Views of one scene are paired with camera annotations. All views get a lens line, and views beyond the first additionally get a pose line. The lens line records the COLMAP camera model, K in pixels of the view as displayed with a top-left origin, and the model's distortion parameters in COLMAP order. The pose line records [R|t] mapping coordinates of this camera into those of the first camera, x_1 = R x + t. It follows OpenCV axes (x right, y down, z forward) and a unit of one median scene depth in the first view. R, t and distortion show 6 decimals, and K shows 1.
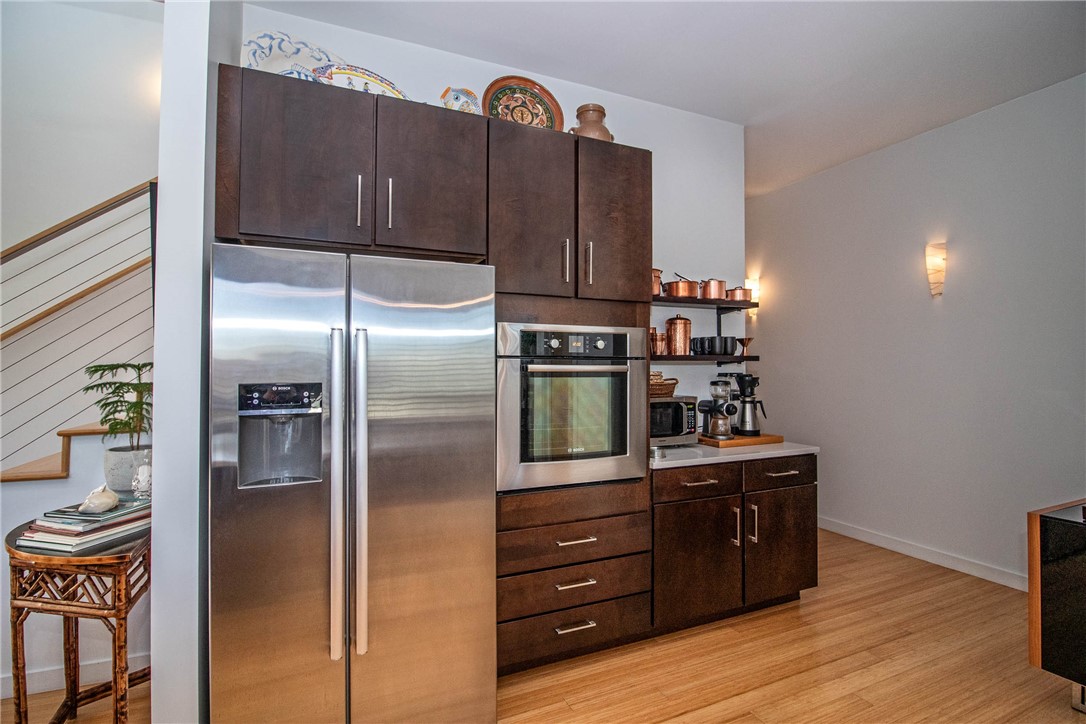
lens RADIAL K [[504.5, 0, 541.3], [0, 504.5, 362.2], [0, 0, 1]] dist [-0.010196, -0.000975]
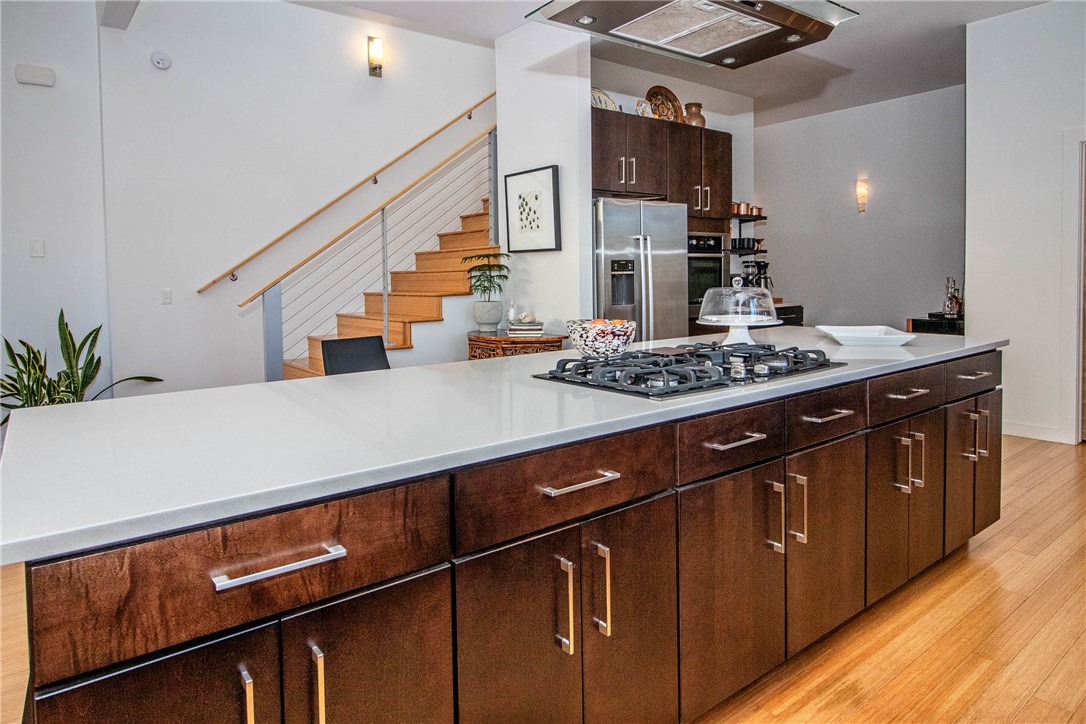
lens RADIAL K [[657.4, 0, 544.2], [0, 657.4, 305.1], [0, 0, 1]] dist [0.015044, 0.000509]
pose [[0.968968, -0.026978, 0.245708, -0.803039], [0.013750, 0.998370, 0.055393, 0.038503], [-0.246802, -0.050296, 0.967760, -0.896669]]
